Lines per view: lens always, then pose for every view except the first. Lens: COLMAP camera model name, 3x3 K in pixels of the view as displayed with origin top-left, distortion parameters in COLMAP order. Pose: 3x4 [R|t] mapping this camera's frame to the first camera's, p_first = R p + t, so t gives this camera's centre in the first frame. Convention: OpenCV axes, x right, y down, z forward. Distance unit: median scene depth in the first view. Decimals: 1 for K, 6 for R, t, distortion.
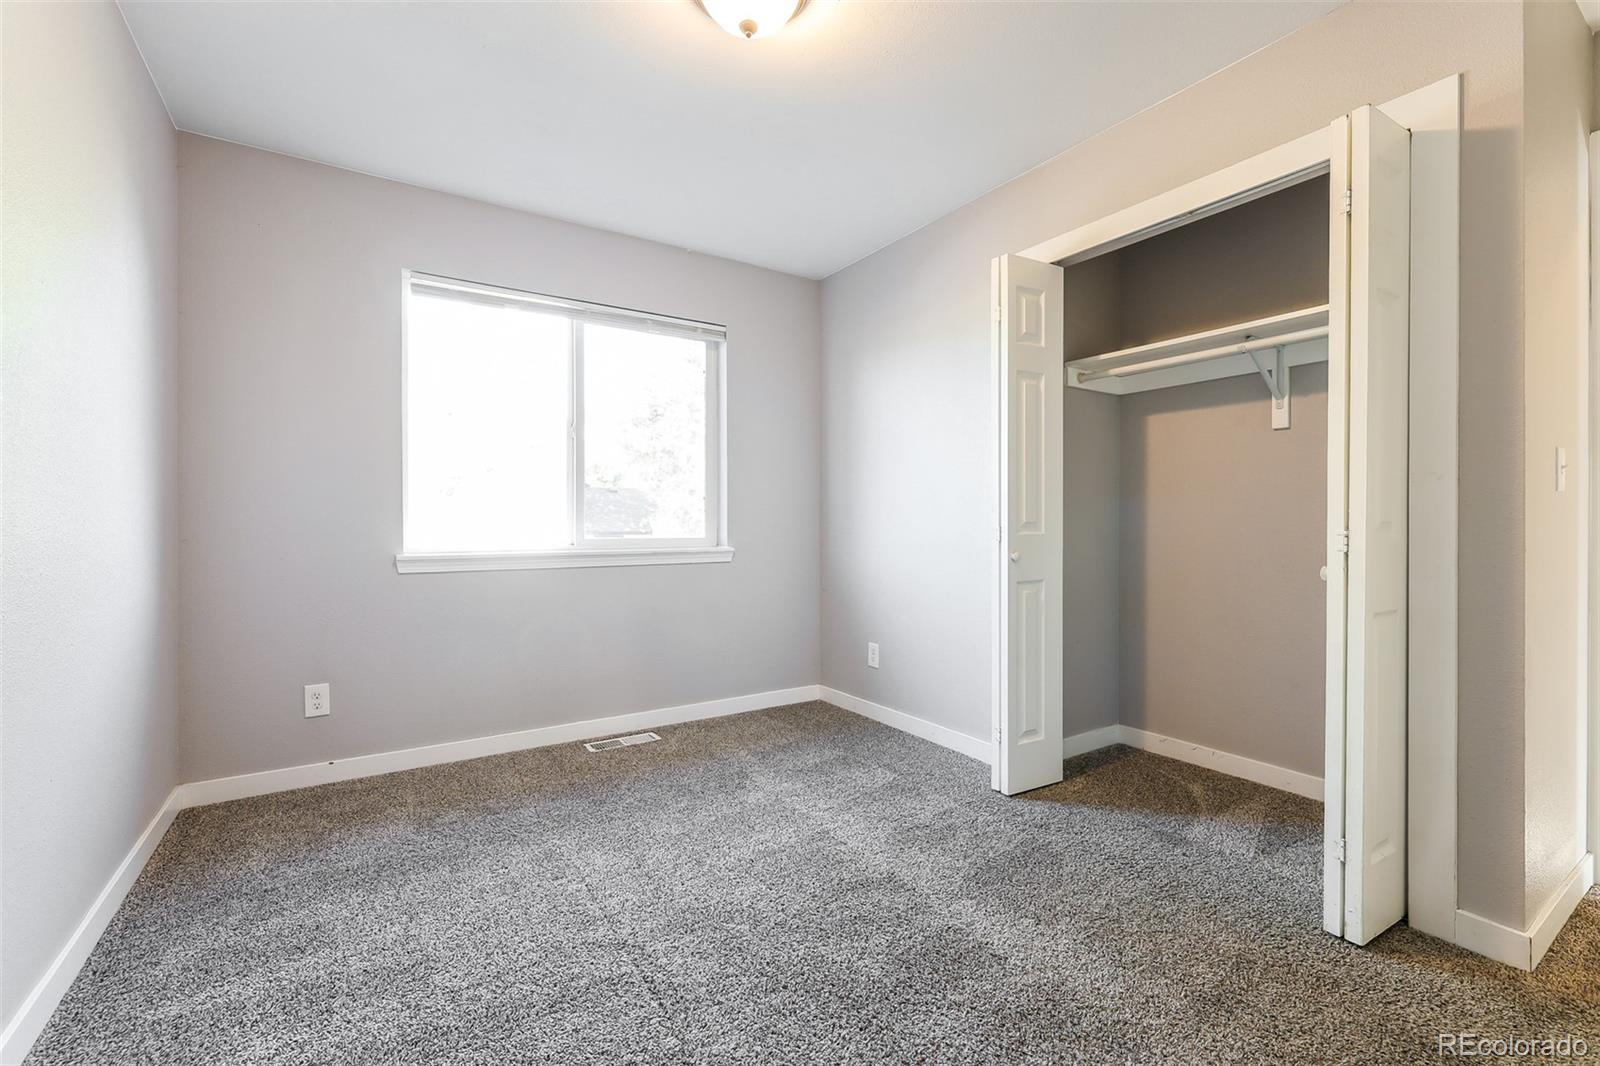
lens RADIAL K [[685.9, 0, 797.2], [0, 685.9, 531.3], [0, 0, 1]] dist [0.000047, -0.000088]
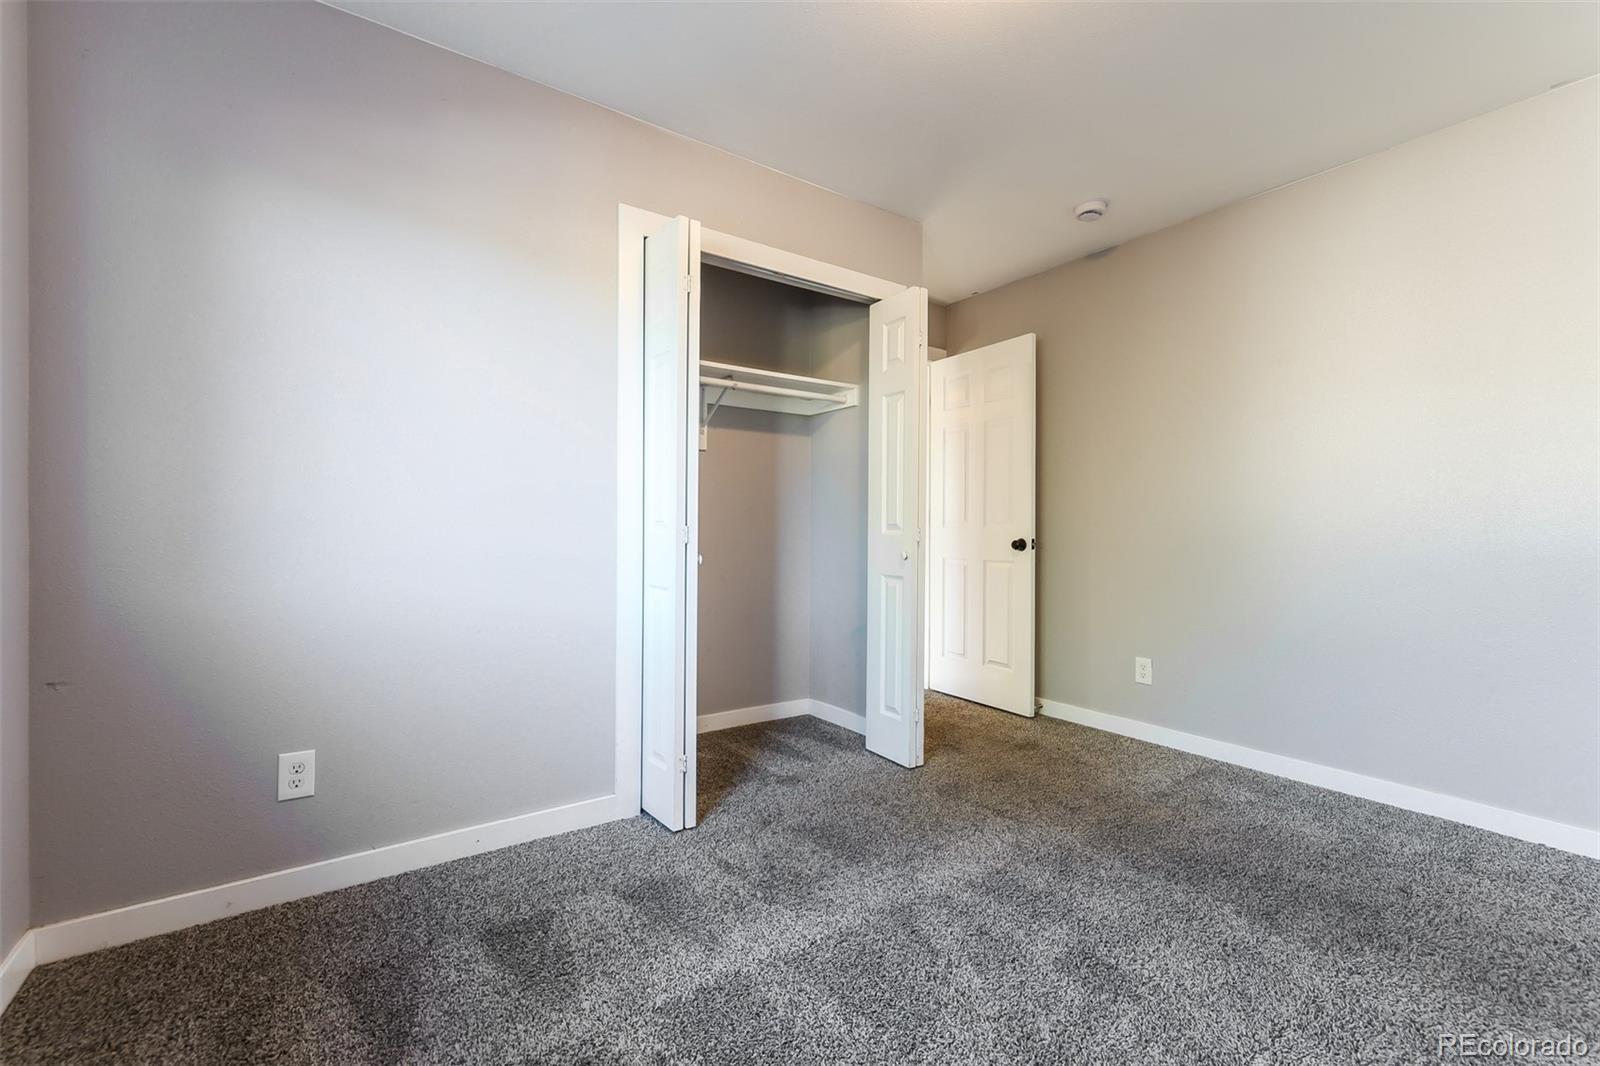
lens RADIAL K [[685.9, 0, 797.2], [0, 685.9, 531.3], [0, 0, 1]] dist [0.000047, -0.000088]
pose [[-0.049011, -0.000268, 0.998798, -0.627048], [0.012444, 0.999922, 0.000879, 0.002459], [-0.998721, 0.012472, -0.049004, 0.962161]]
